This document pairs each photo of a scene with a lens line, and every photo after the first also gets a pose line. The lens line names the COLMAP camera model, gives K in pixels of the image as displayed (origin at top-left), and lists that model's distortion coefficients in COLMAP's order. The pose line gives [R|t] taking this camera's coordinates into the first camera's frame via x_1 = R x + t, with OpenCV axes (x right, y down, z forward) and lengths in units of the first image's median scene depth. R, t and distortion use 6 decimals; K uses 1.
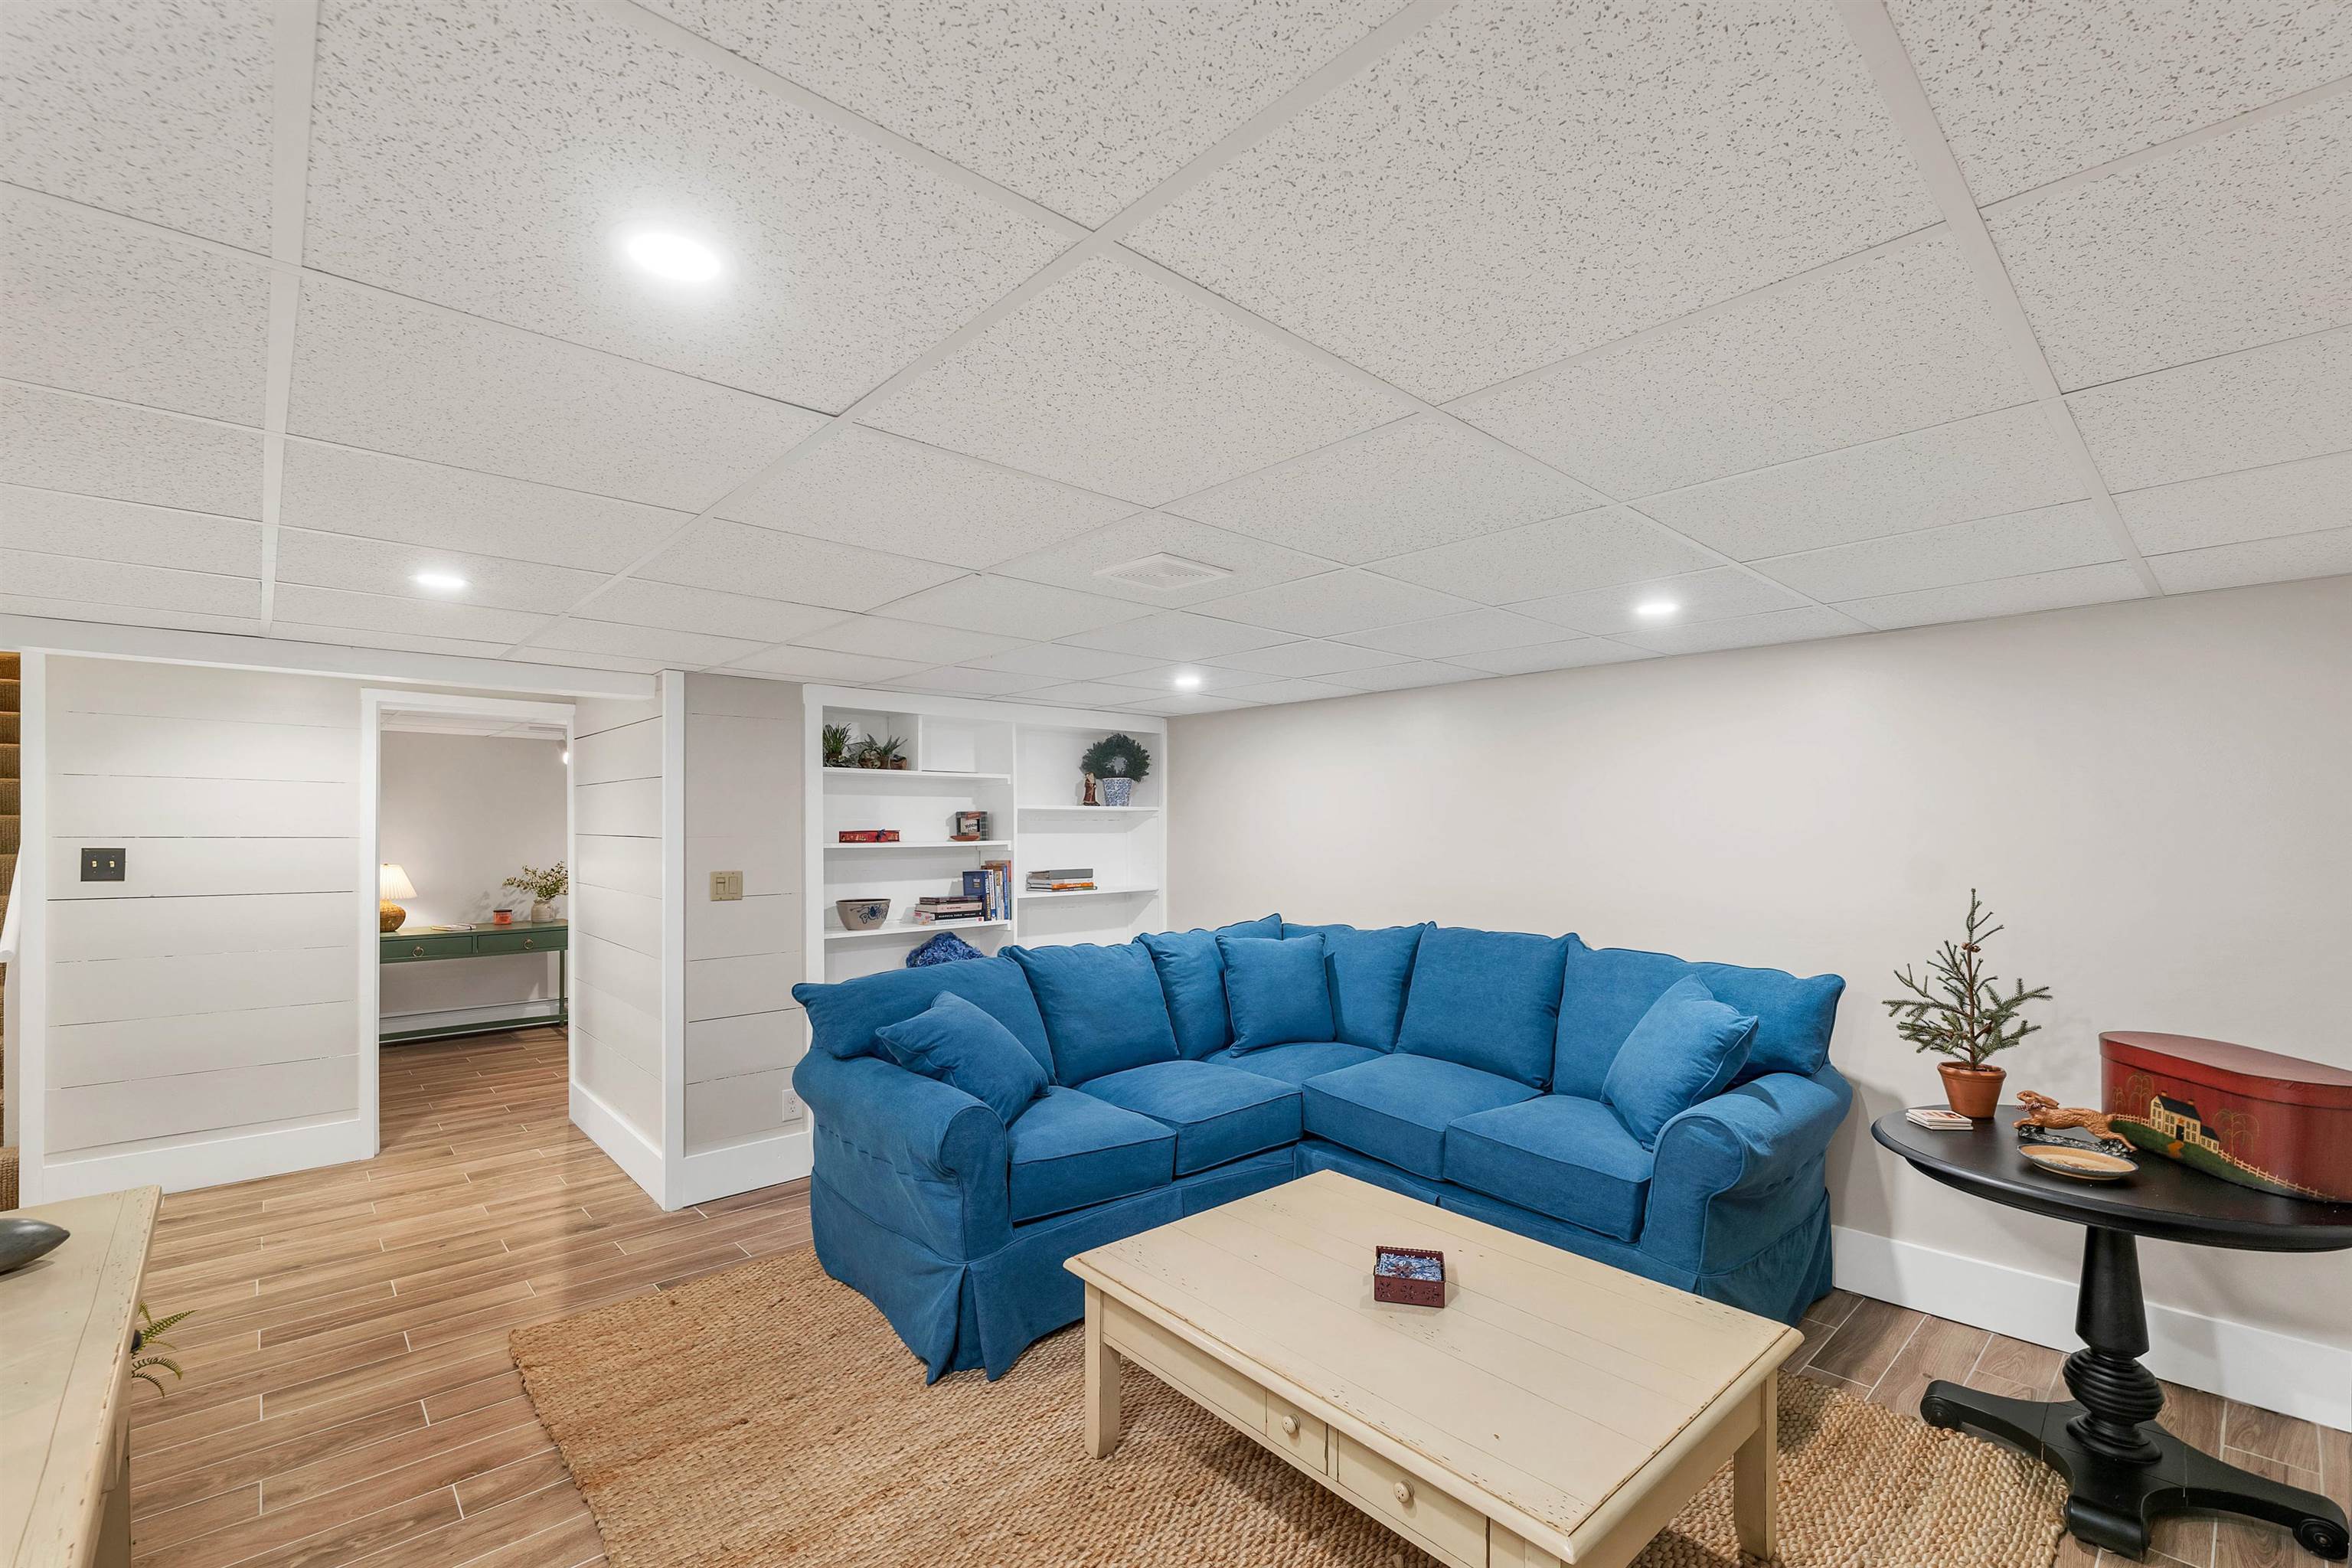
lens RADIAL K [[995.0, 0, 1167.4], [0, 995.0, 824.8], [0, 0, 1]] dist [0.001672, 0.000257]
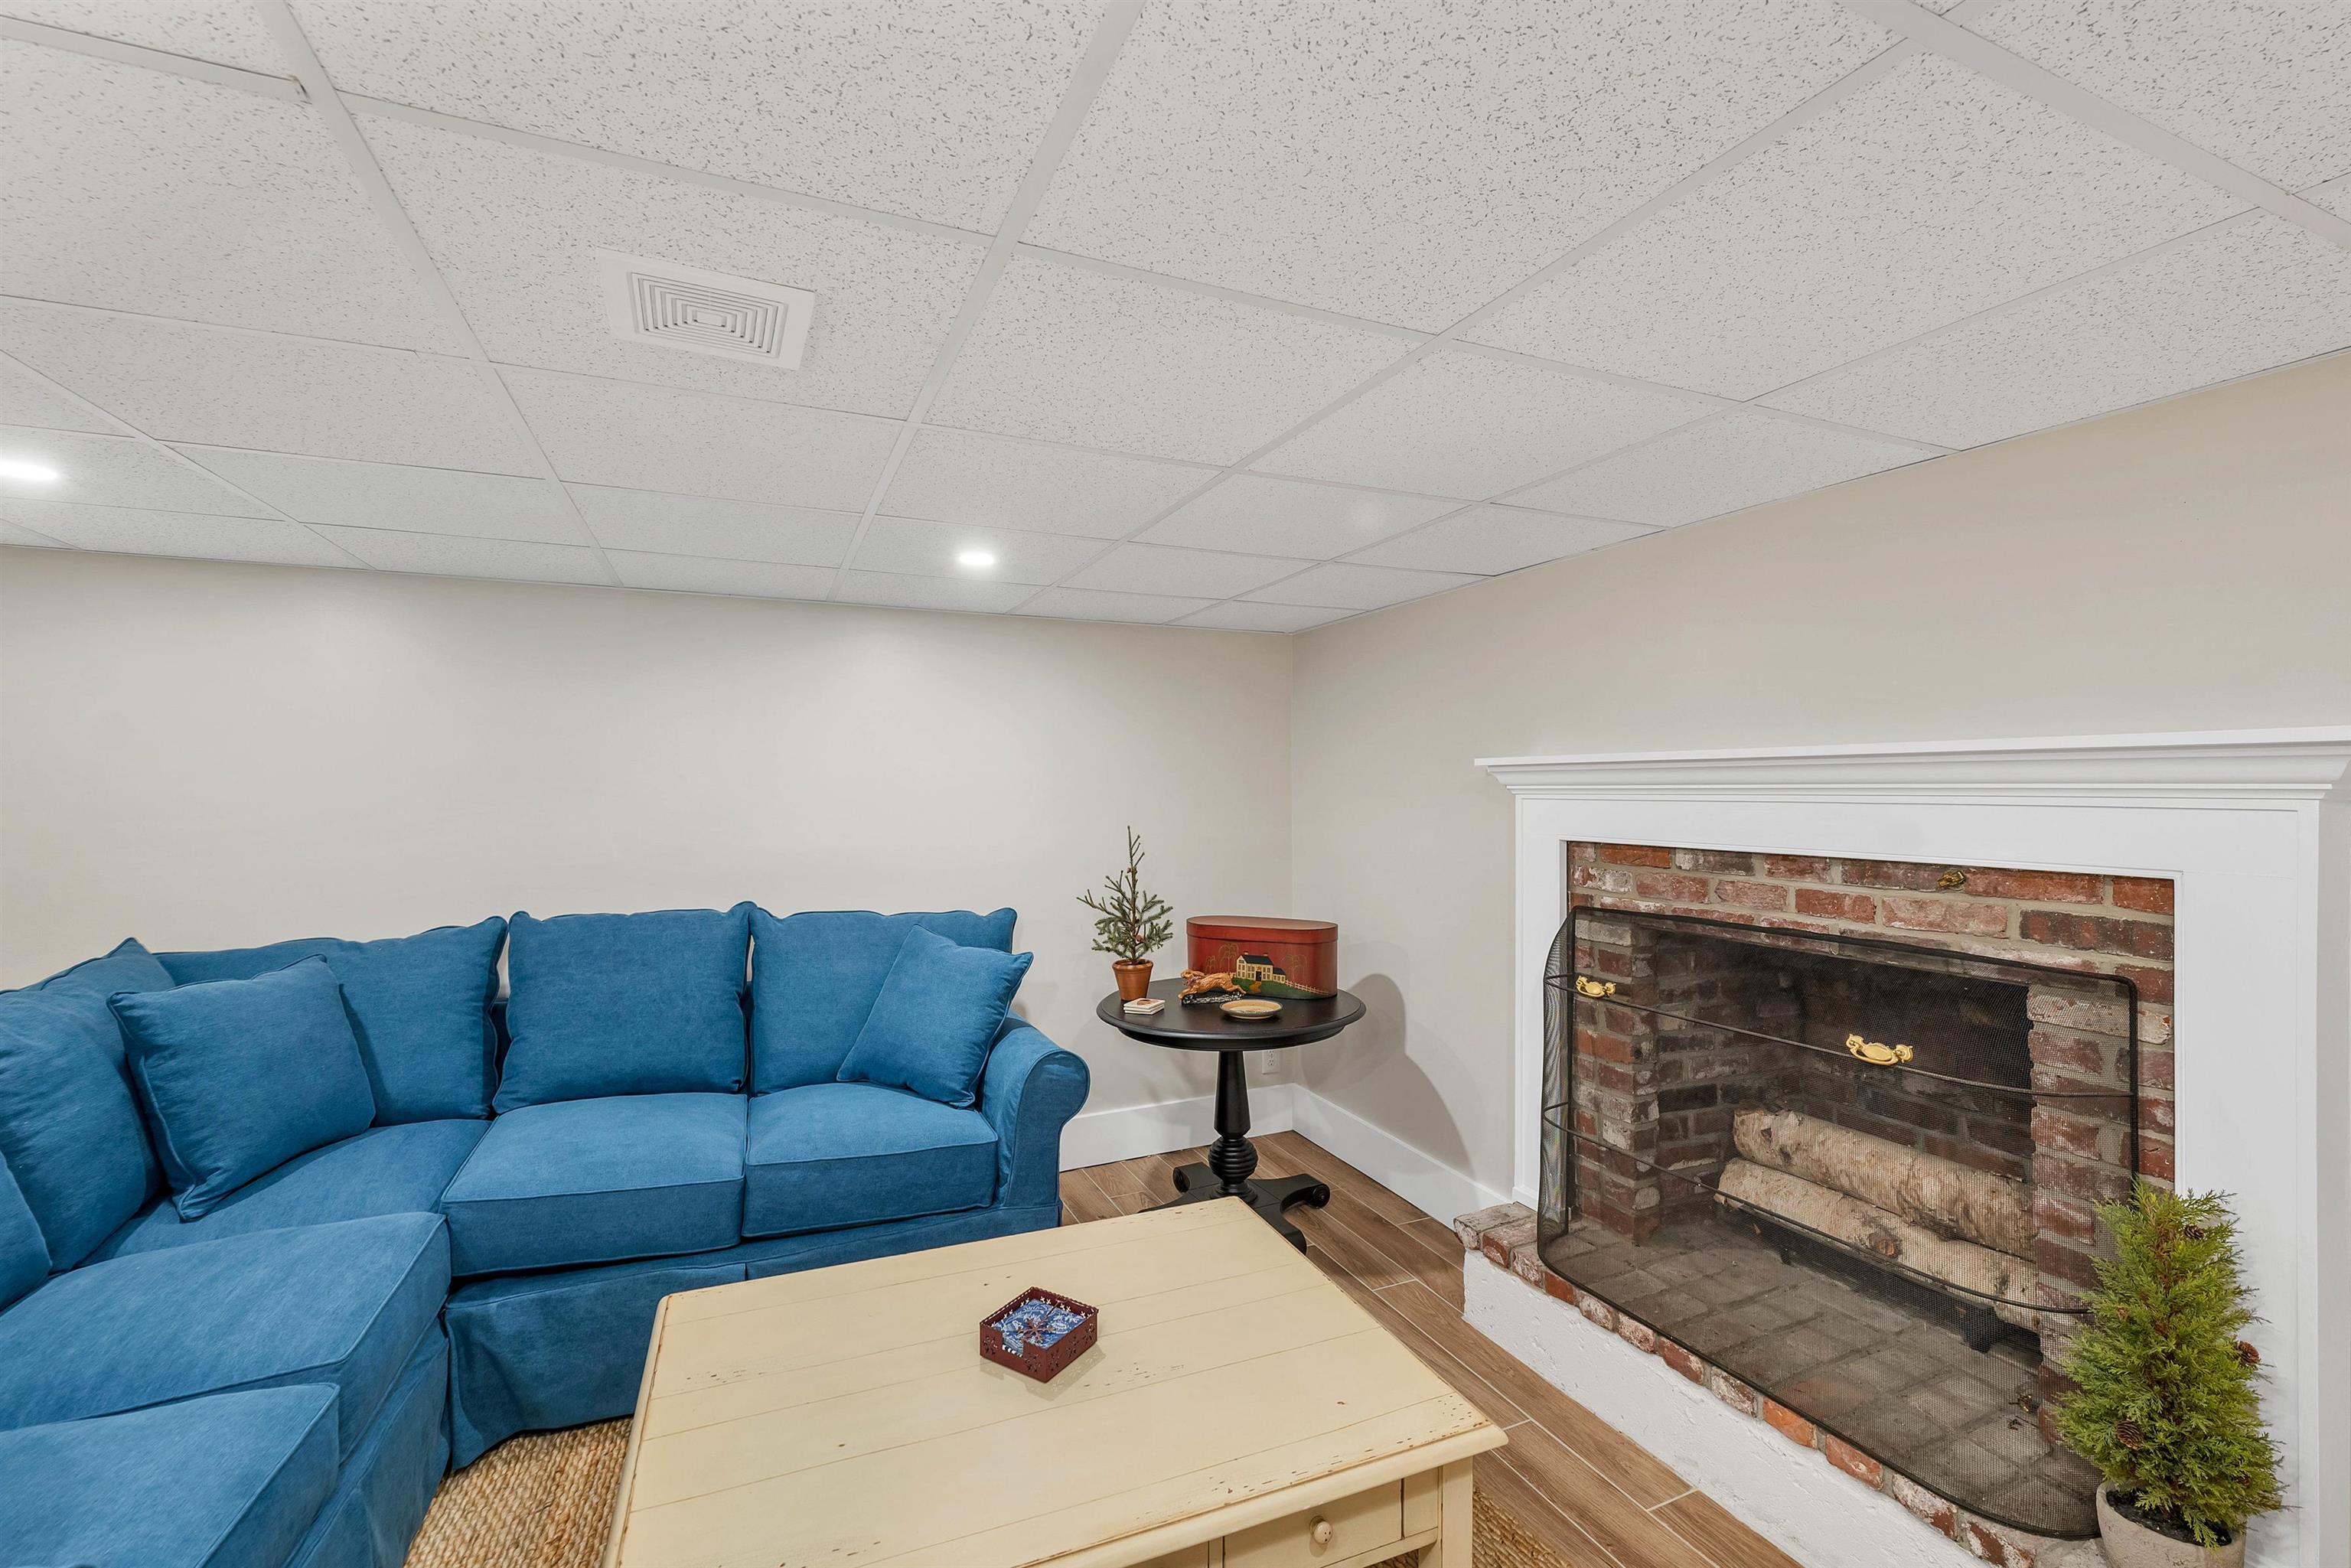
lens RADIAL K [[994.5, 0, 1182.3], [0, 994.5, 790.1], [0, 0, 1]] dist [0.001672, 0.000257]
pose [[0.313403, -0.014646, 0.949507, -0.345878], [-0.004074, 0.999851, 0.016768, -0.002760], [-0.949611, -0.009123, 0.313297, 0.457708]]
